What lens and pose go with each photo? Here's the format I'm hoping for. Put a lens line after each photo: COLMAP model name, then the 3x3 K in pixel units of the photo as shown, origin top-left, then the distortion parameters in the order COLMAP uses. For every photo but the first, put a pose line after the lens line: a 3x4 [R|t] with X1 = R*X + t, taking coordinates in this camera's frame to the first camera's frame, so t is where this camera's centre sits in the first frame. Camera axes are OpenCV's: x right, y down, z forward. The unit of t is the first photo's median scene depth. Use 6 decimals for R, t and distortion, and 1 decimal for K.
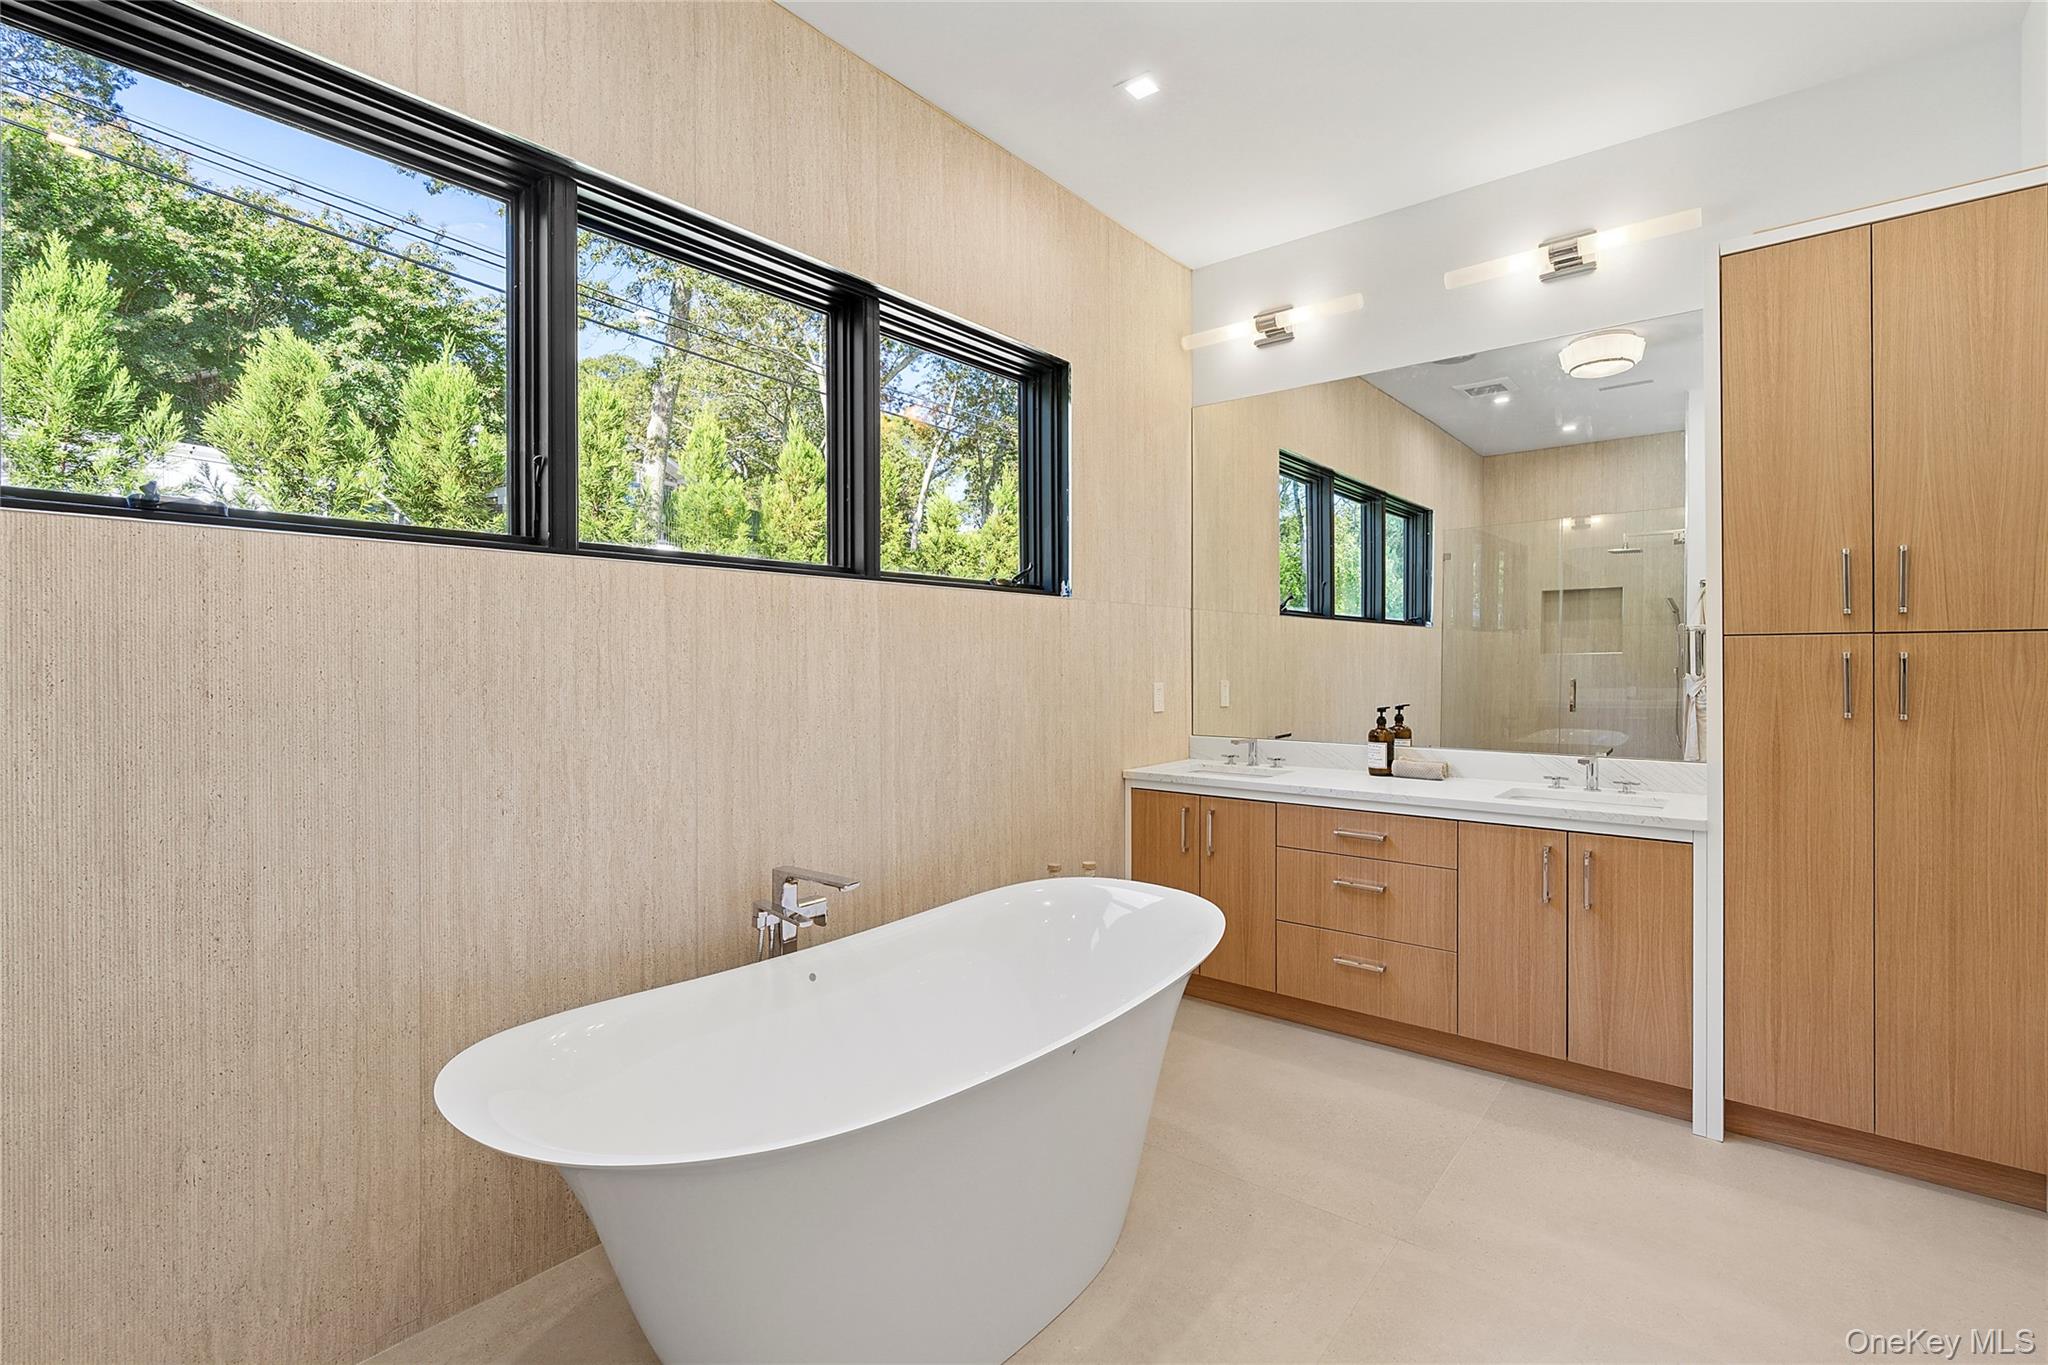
lens RADIAL K [[956.1, 0, 1024.0], [0, 956.1, 682.5], [0, 0, 1]] dist [-0.002847, -0.000634]
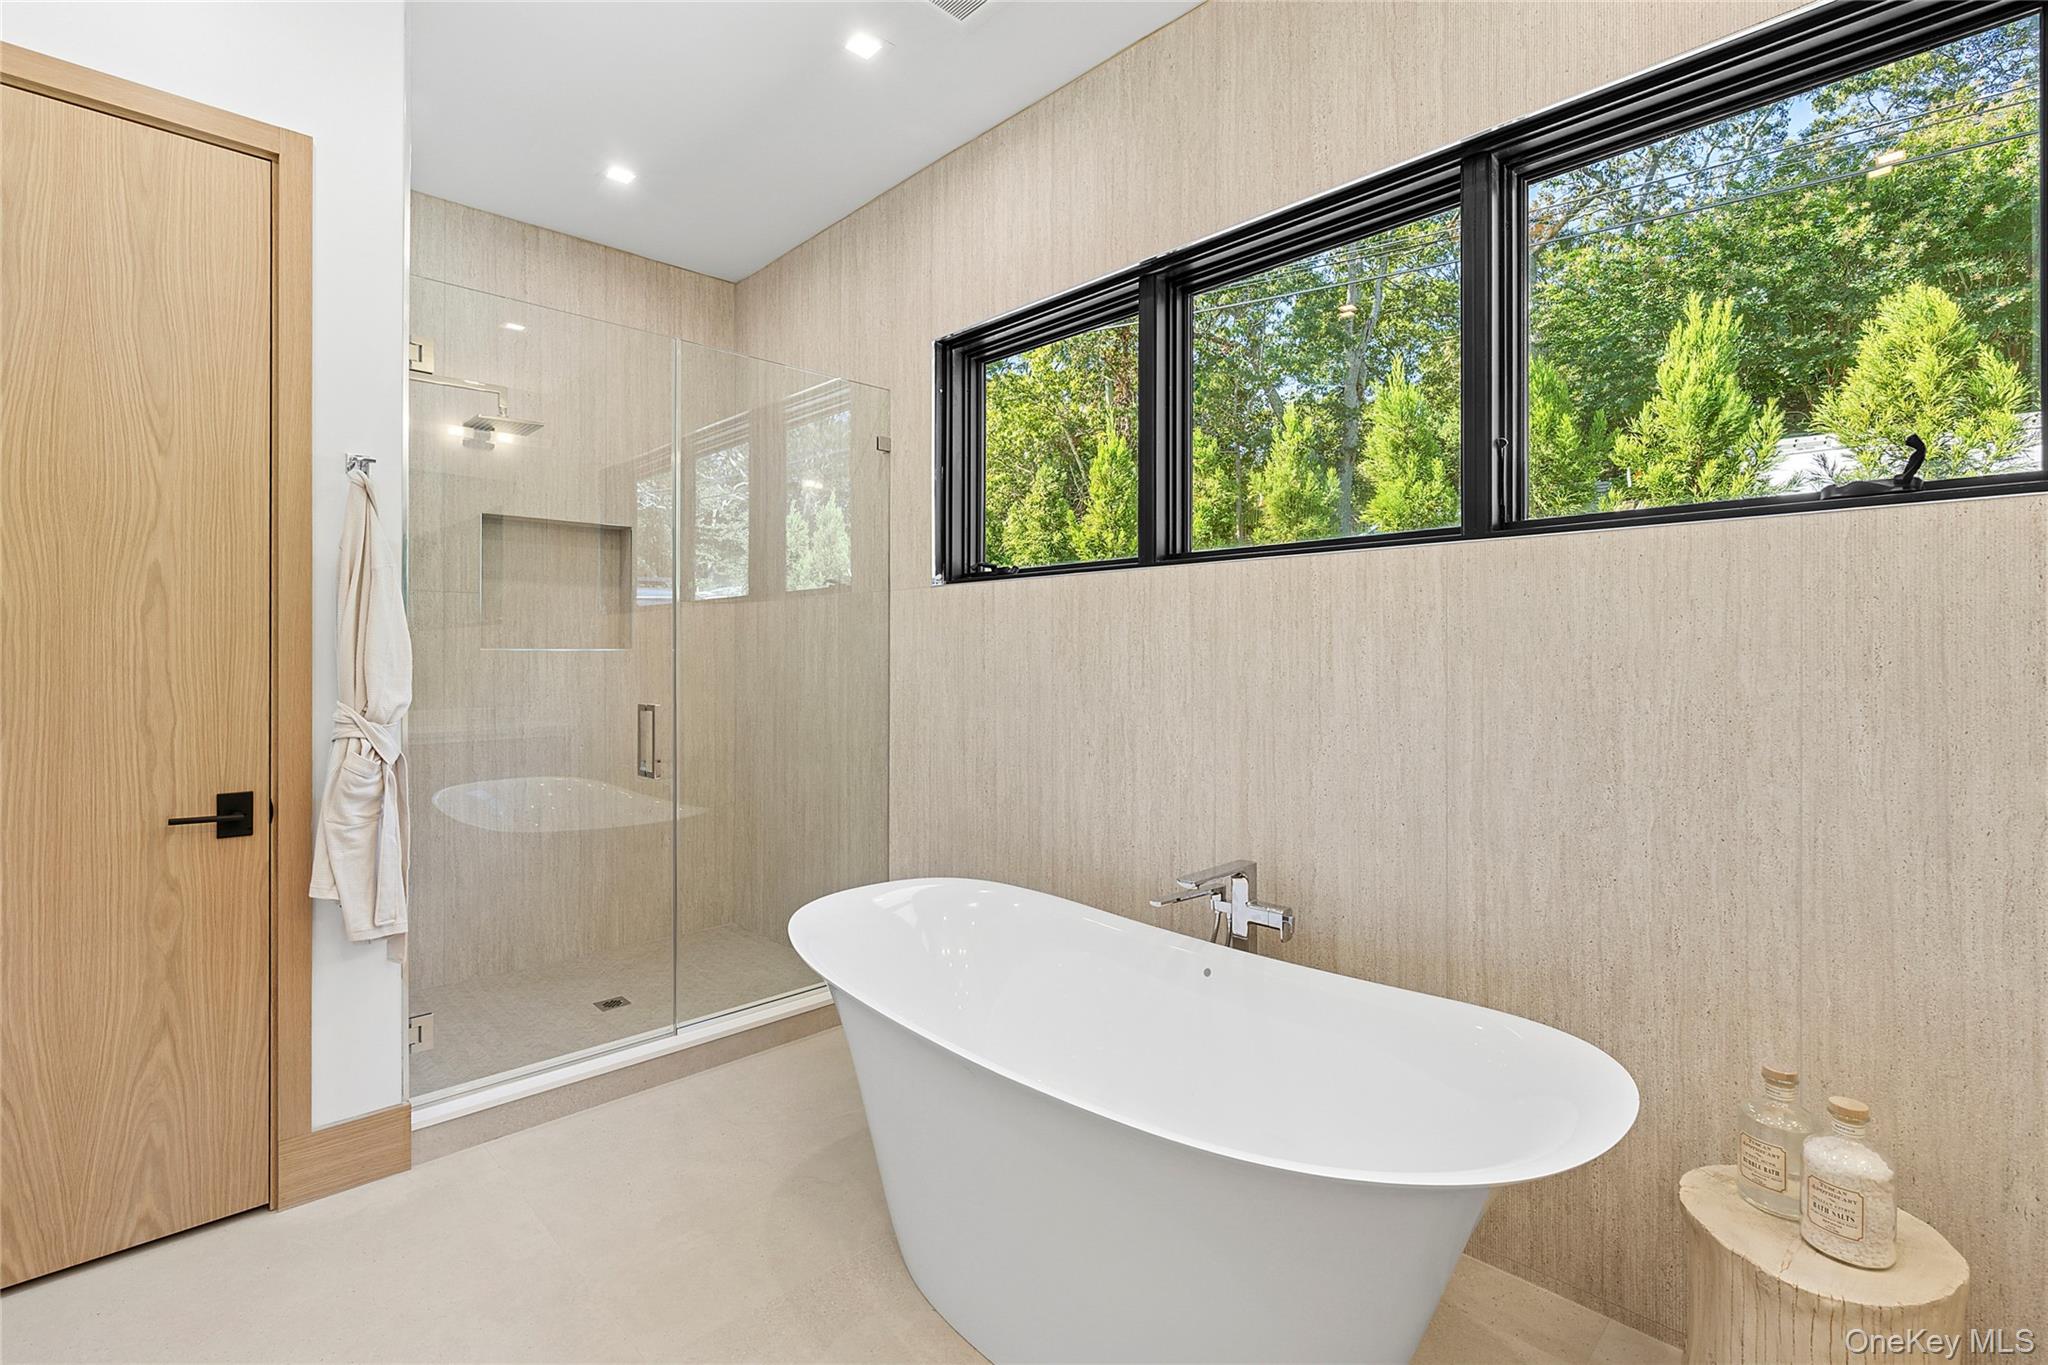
lens RADIAL K [[917.5, 0, 1029.7], [0, 917.5, 653.4], [0, 0, 1]] dist [0.000892, 0.000201]
pose [[-0.105879, 0.006005, -0.994361, 0.546612], [-0.018864, 0.999790, 0.008047, -0.016898], [0.994200, 0.019609, -0.105743, 0.688339]]
